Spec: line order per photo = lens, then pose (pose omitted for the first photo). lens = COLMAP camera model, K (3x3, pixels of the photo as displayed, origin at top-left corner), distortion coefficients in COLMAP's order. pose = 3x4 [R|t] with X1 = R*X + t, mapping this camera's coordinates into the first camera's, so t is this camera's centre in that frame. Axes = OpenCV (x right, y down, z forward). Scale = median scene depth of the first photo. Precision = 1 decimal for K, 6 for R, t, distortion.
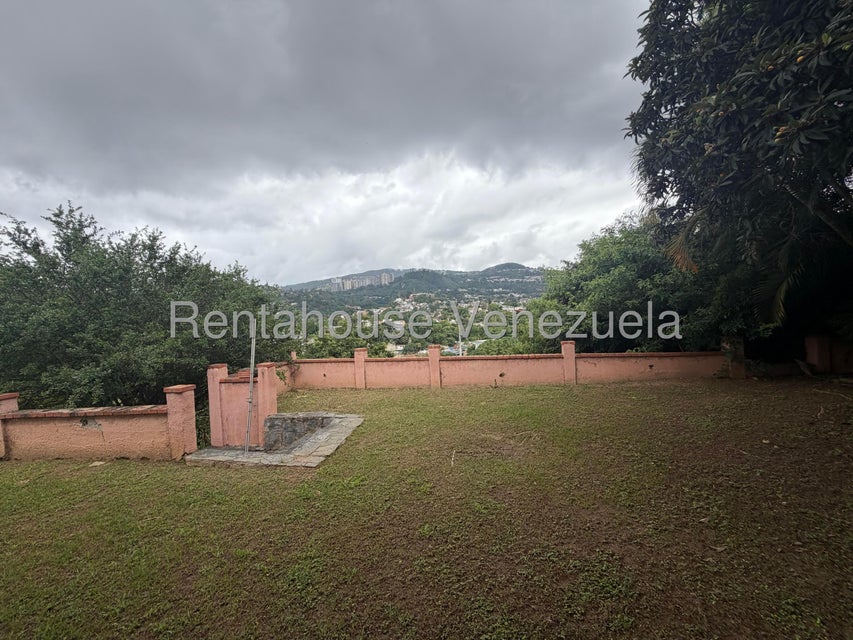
lens RADIAL K [[338.4, 0, 425.9], [0, 338.4, 320.3], [0, 0, 1]] dist [0.000093, -0.000560]
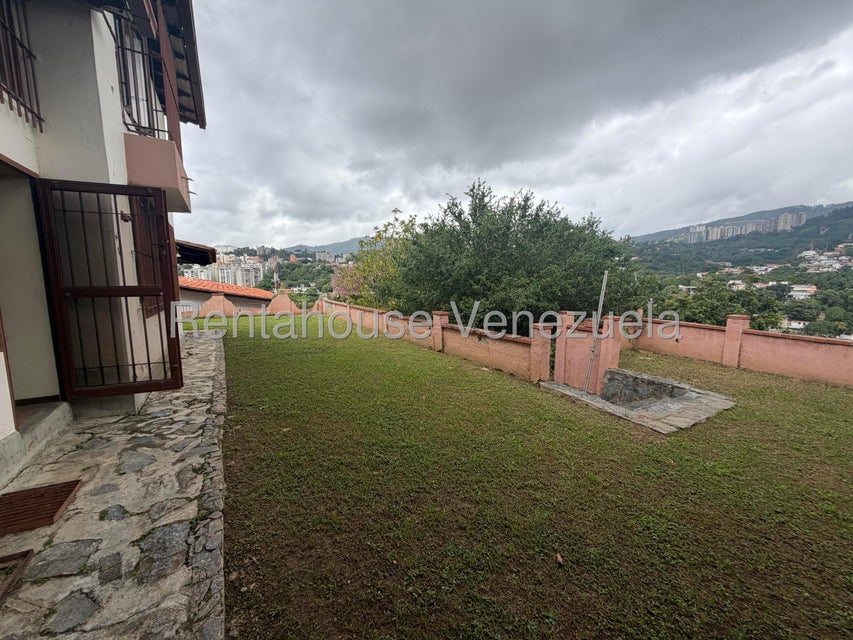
lens RADIAL K [[340.2, 0, 426.5], [0, 340.2, 320.0], [0, 0, 1]] dist [-0.000162, 0.000087]
pose [[0.610277, 0.149794, -0.777897, -0.032910], [-0.045872, 0.986994, 0.154071, 0.010242], [0.790859, -0.058343, 0.609212, -0.034738]]
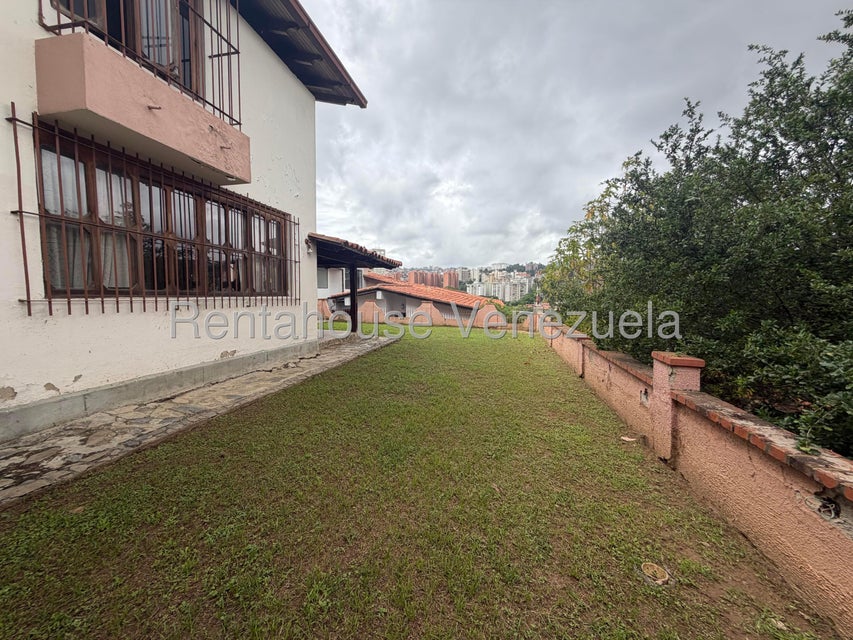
lens RADIAL K [[338.4, 0, 425.9], [0, 338.4, 320.3], [0, 0, 1]] dist [0.000093, -0.000560]
pose [[-0.084168, 0.138407, -0.986792, -0.493505], [-0.027045, 0.989624, 0.141111, 0.065068], [0.996085, 0.038564, -0.079551, 0.457608]]
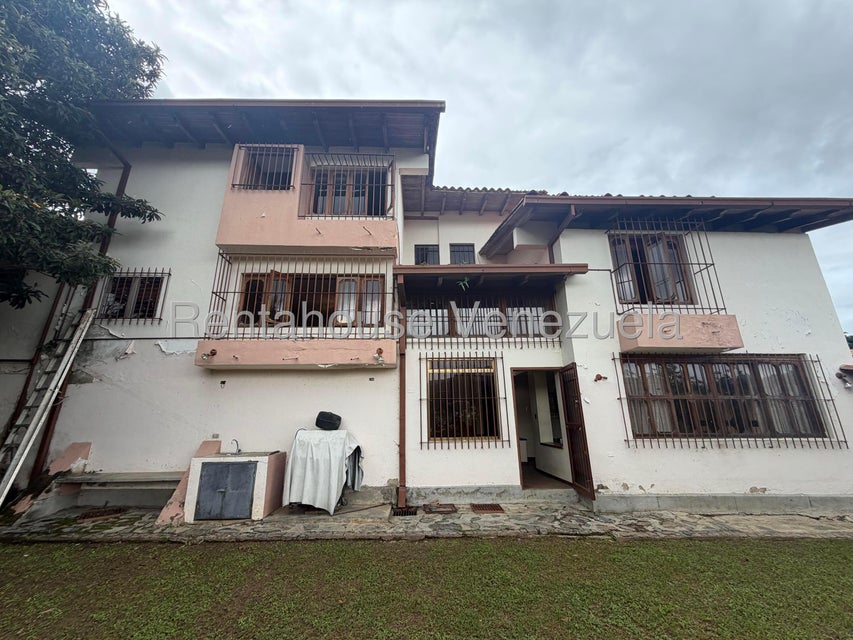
lens RADIAL K [[341.5, 0, 426.5], [0, 341.5, 320.0], [0, 0, 1]] dist [0.006469, 0.000075]
pose [[-0.985090, 0.021880, -0.170643, -0.202071], [0.065079, 0.965567, -0.251885, 0.000881], [0.159256, -0.259234, -0.952594, 0.786446]]
